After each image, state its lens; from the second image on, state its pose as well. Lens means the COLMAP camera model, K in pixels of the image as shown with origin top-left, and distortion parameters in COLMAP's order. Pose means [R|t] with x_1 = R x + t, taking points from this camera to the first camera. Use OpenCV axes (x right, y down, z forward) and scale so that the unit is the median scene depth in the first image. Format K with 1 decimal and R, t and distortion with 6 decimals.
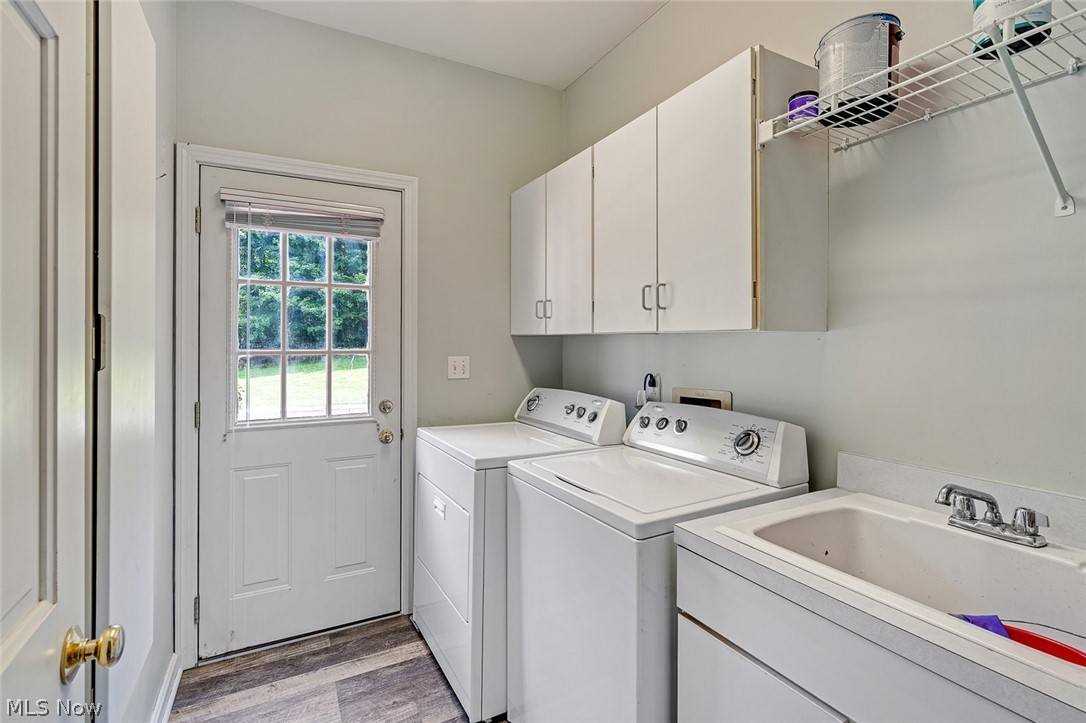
lens RADIAL K [[504.0, 0, 545.4], [0, 504.0, 345.9], [0, 0, 1]] dist [0.015517, -0.000271]
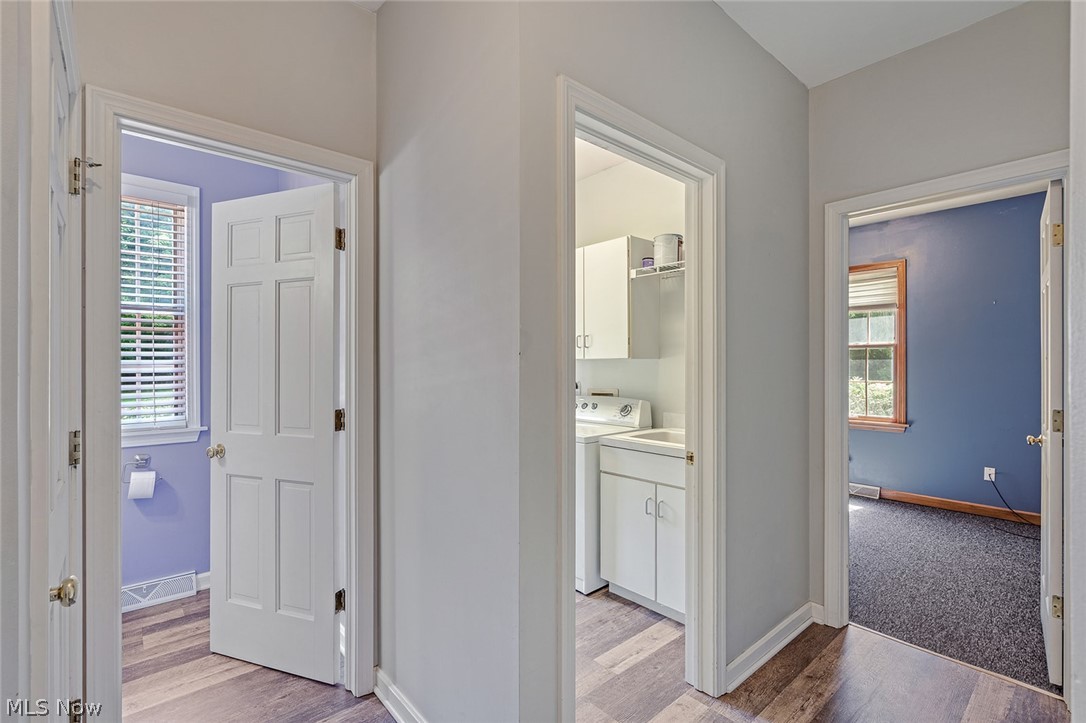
lens RADIAL K [[493.5, 0, 539.9], [0, 493.5, 365.0], [0, 0, 1]] dist [-0.001880, -0.000157]
pose [[0.975914, -0.000631, 0.218154, -0.450053], [0.001596, 0.999990, -0.004251, 0.005961], [-0.218149, 0.004497, 0.975905, -1.050906]]
